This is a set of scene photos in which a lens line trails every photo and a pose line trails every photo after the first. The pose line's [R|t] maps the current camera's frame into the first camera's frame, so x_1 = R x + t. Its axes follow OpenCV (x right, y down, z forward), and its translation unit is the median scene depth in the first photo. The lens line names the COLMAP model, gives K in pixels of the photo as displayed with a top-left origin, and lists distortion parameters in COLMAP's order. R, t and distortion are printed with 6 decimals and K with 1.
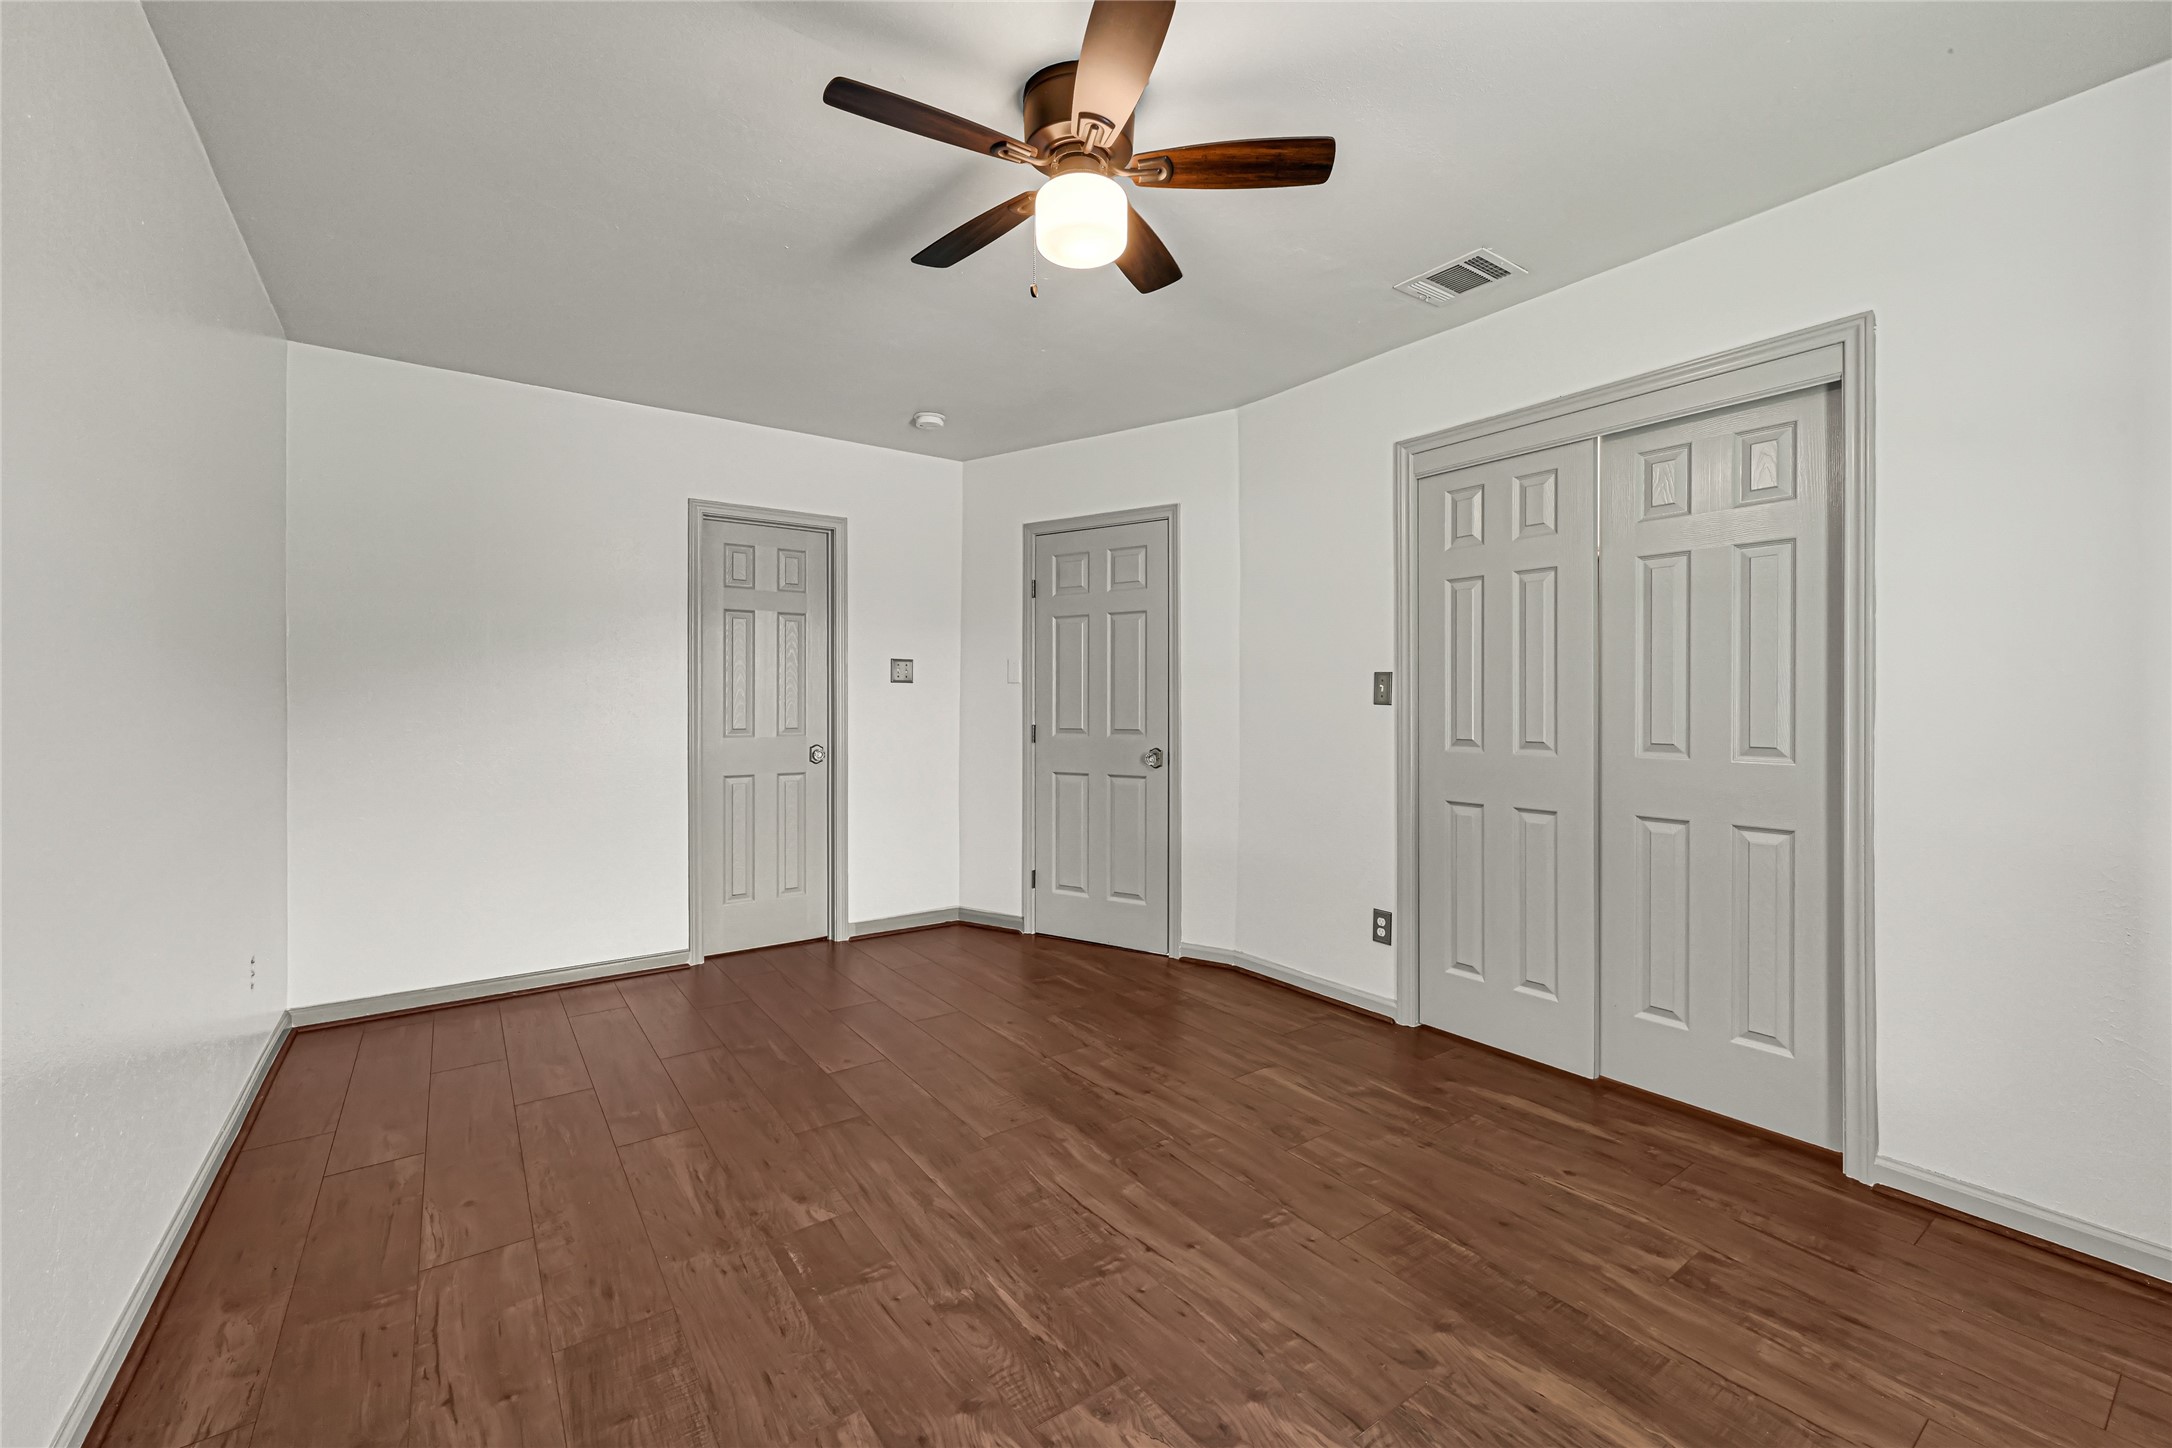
lens RADIAL K [[891.4, 0, 1084.7], [0, 891.4, 711.7], [0, 0, 1]] dist [0.000501, 0.000077]
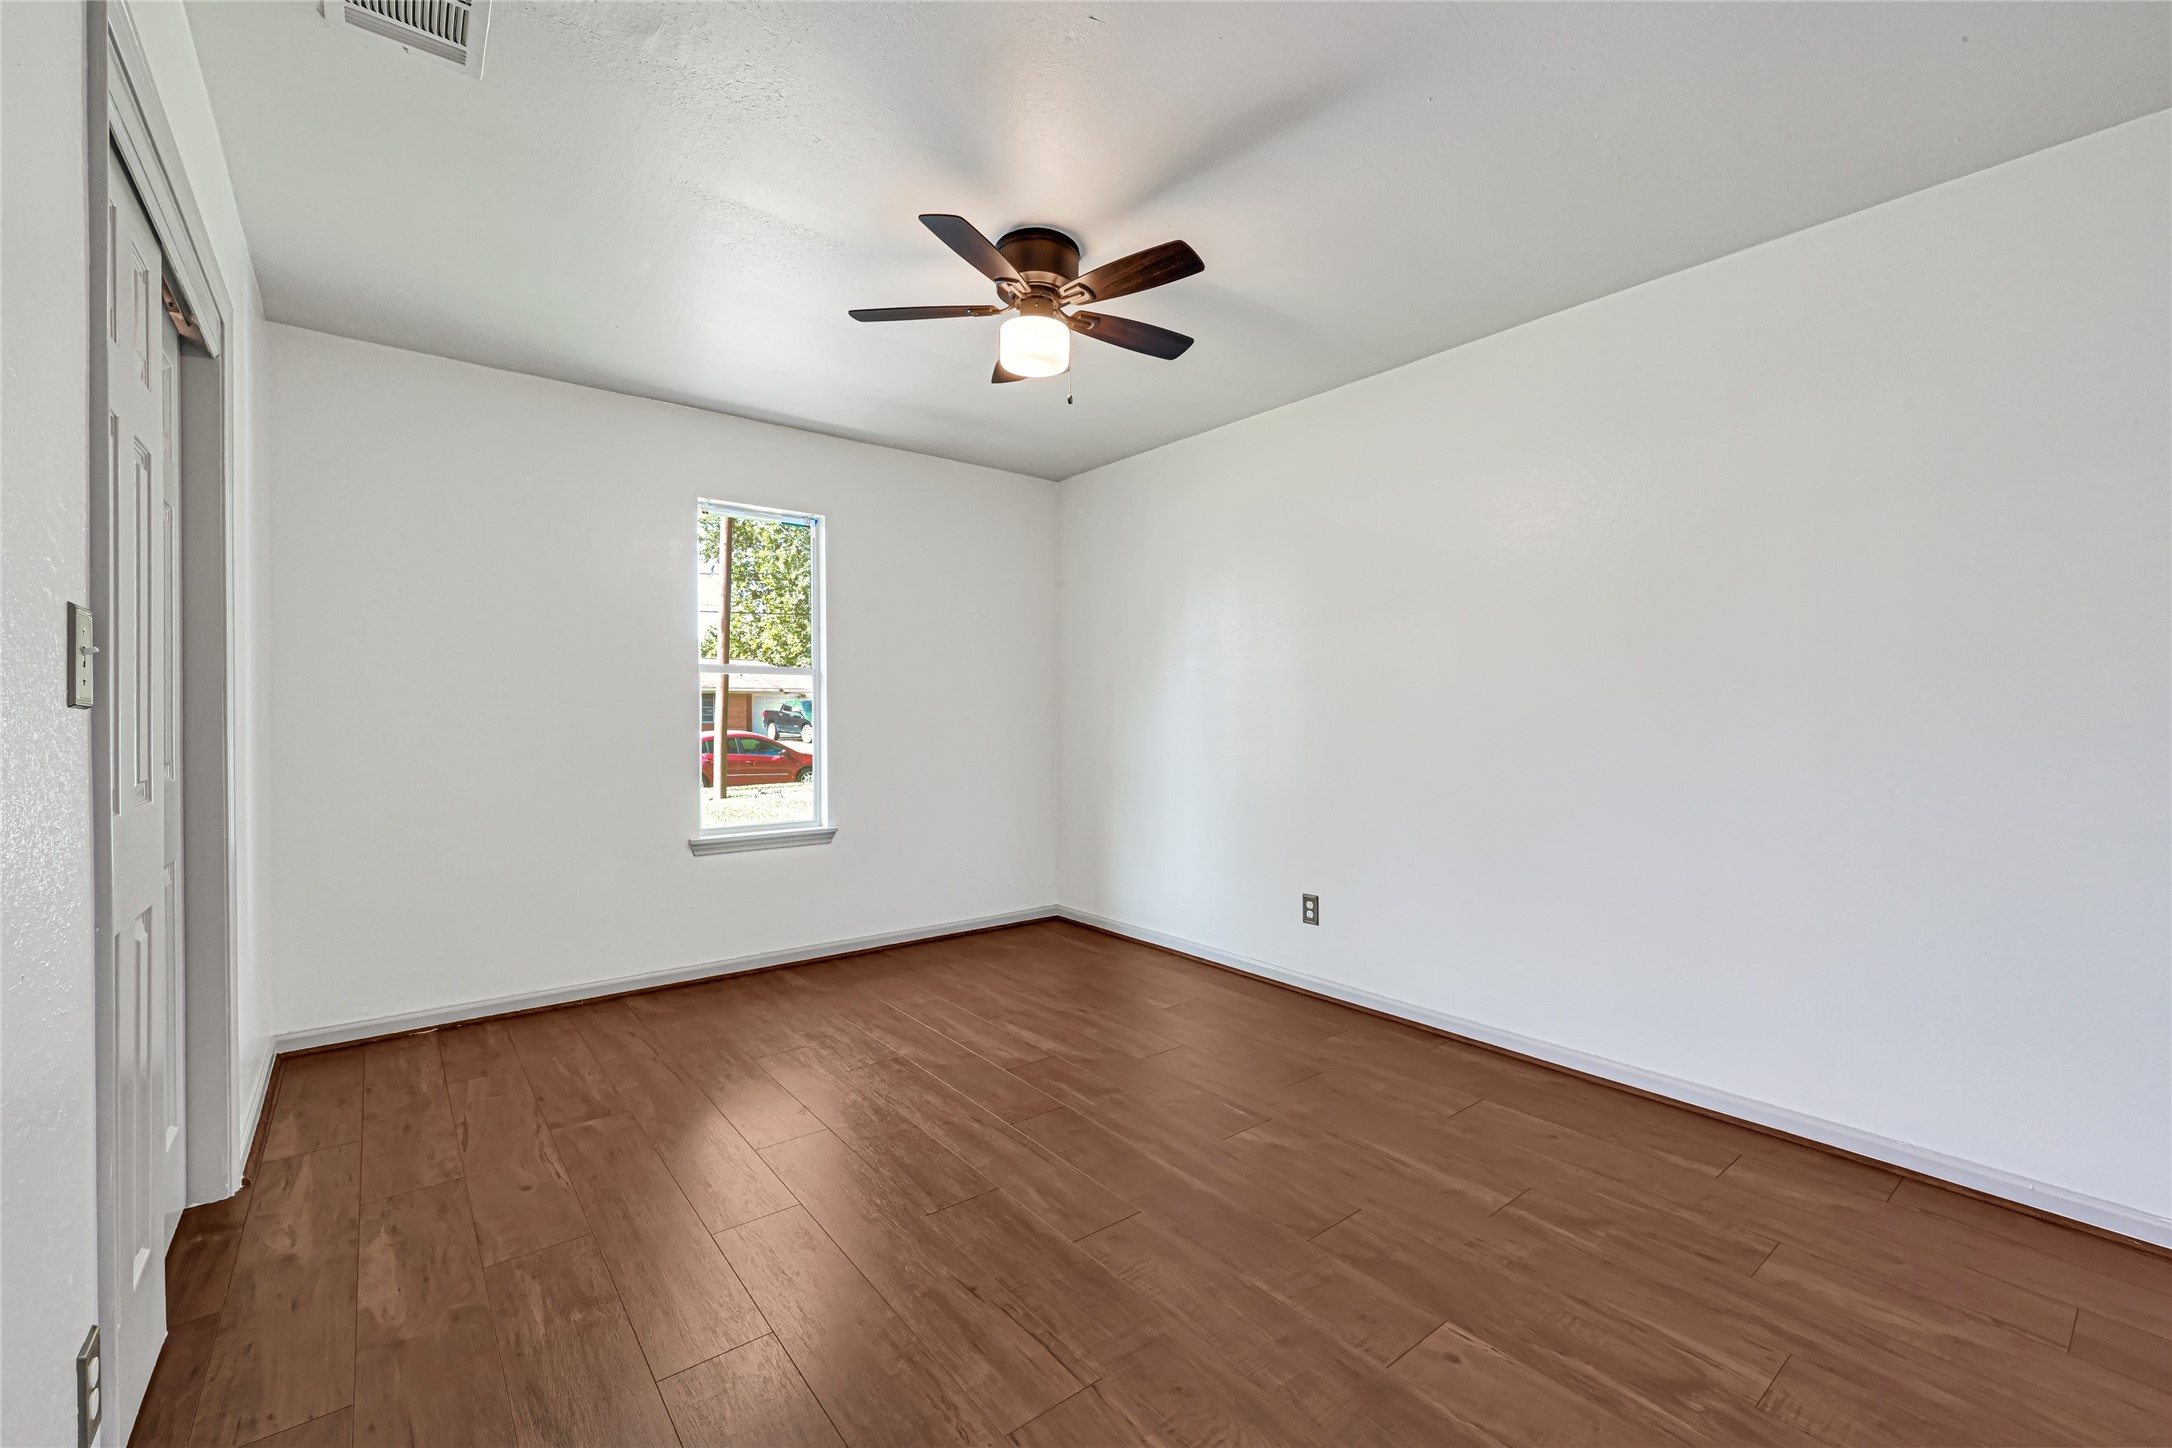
lens RADIAL K [[891.4, 0, 1087.0], [0, 891.4, 716.5], [0, 0, 1]] dist [0.000501, 0.000077]
pose [[-0.998659, -0.001590, -0.051739, -0.016439], [-0.002265, 0.999913, 0.012980, -0.012502], [0.051714, 0.013080, -0.998576, 1.940287]]
